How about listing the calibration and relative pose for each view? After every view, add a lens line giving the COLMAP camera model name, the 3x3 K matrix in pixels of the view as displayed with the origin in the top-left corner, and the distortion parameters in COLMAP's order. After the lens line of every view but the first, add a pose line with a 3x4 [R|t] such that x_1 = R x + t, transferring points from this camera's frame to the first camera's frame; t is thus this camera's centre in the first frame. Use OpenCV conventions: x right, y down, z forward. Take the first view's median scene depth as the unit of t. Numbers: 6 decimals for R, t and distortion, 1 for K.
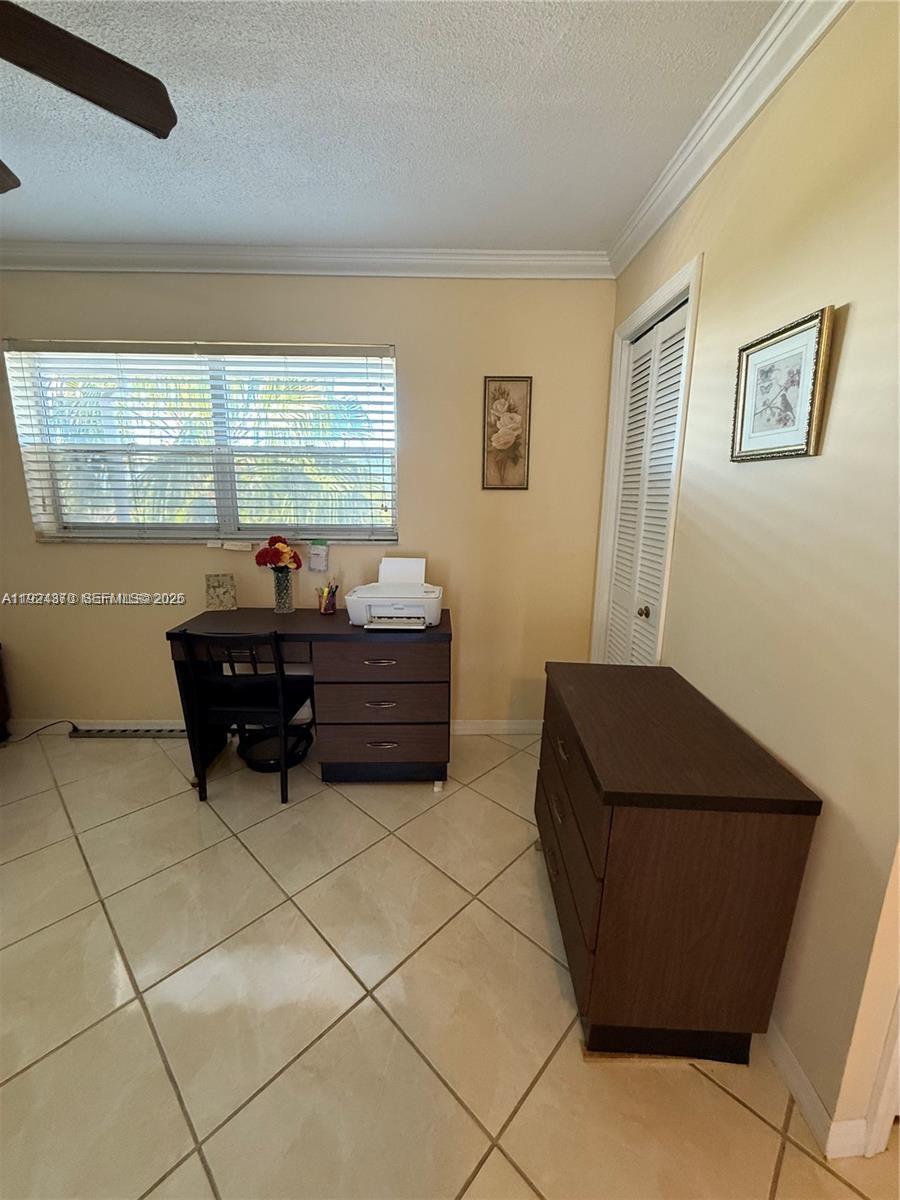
lens RADIAL K [[478.5, 0, 451.7], [0, 478.5, 593.9], [0, 0, 1]] dist [-0.001736, 0.000681]
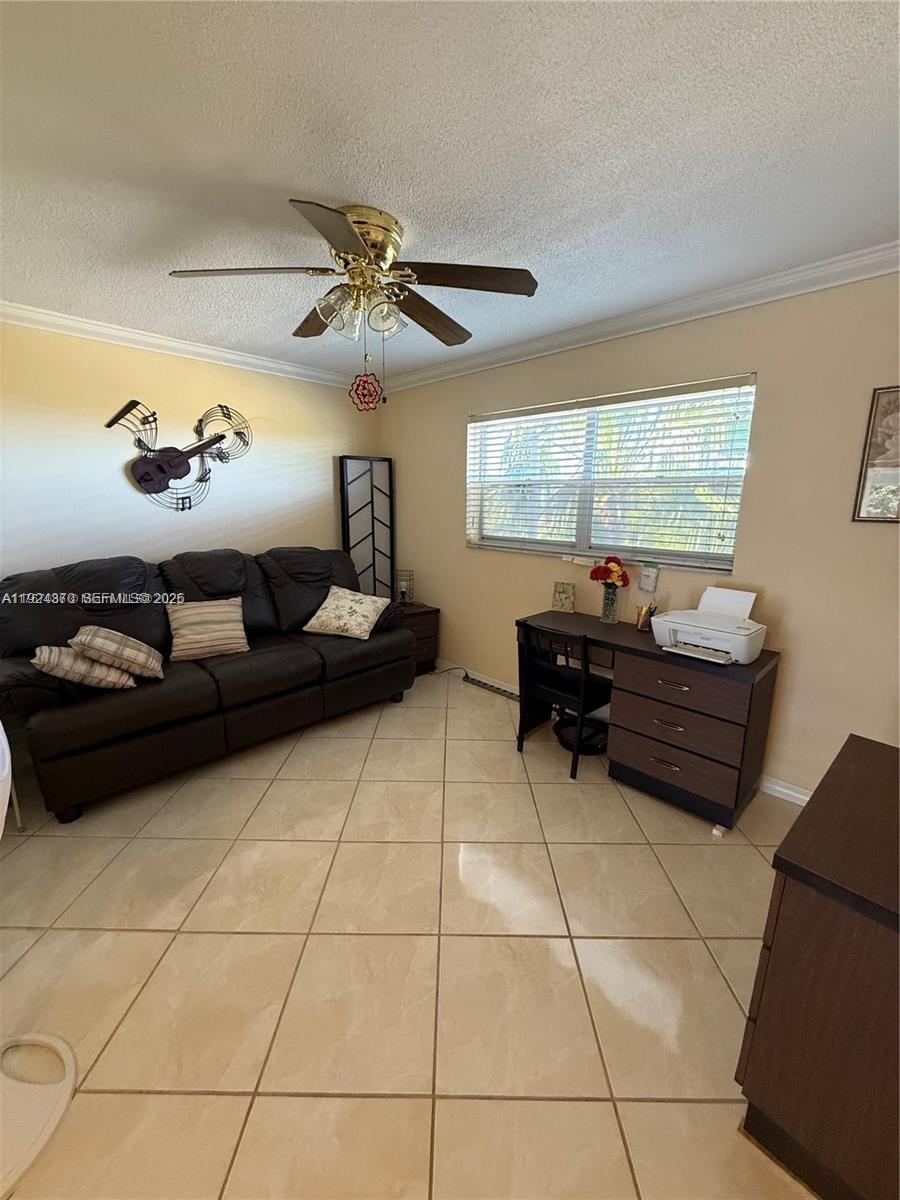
lens RADIAL K [[478.5, 0, 451.7], [0, 478.5, 593.9], [0, 0, 1]] dist [-0.001736, 0.000681]
pose [[0.687523, 0.140191, -0.712502, 0.204693], [-0.157331, 0.986639, 0.042315, -0.018849], [0.708914, 0.083006, 0.700393, -0.079953]]
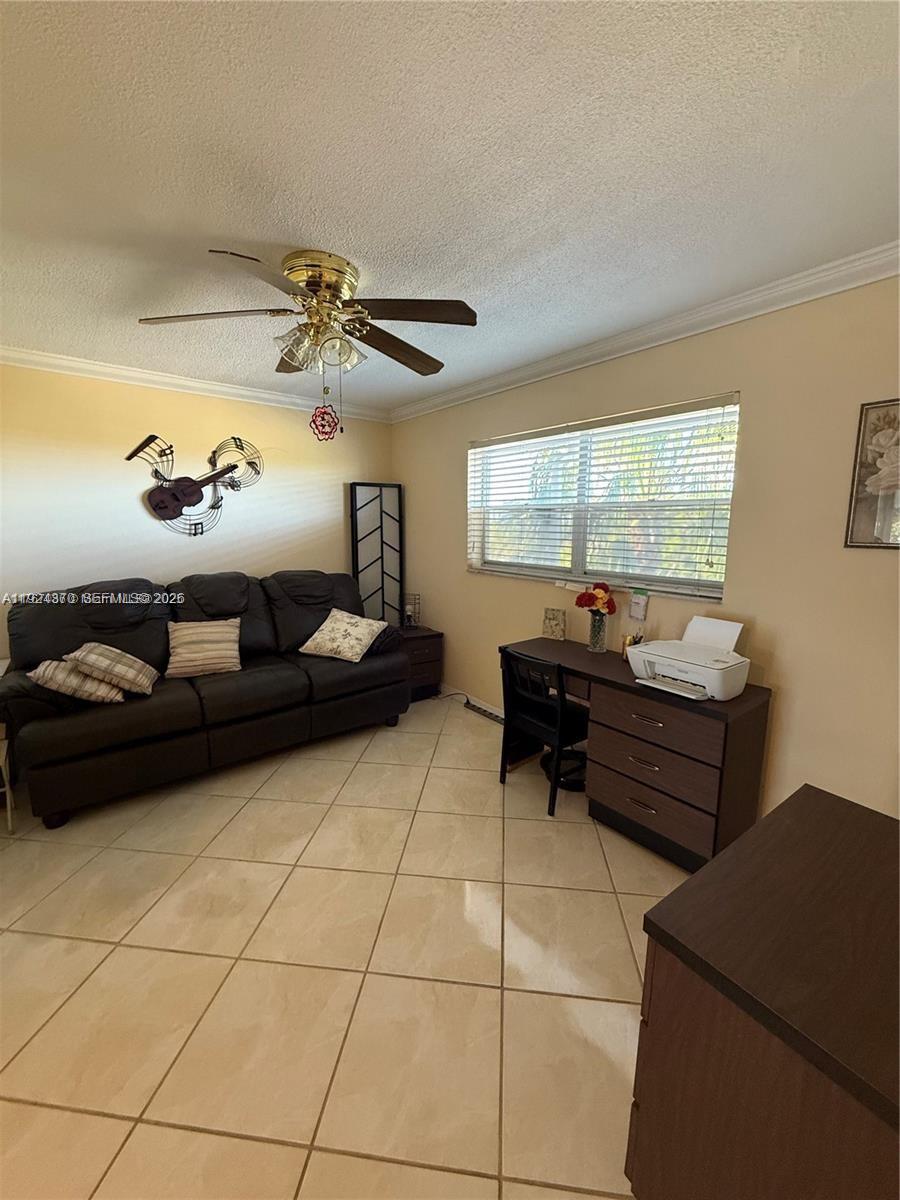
lens RADIAL K [[478.5, 0, 451.7], [0, 478.5, 593.9], [0, 0, 1]] dist [-0.001736, 0.000681]
pose [[0.604695, 0.113173, -0.788375, 0.307641], [-0.168676, 0.985597, 0.012108, -0.049696], [0.778391, 0.125658, 0.615075, 0.047322]]
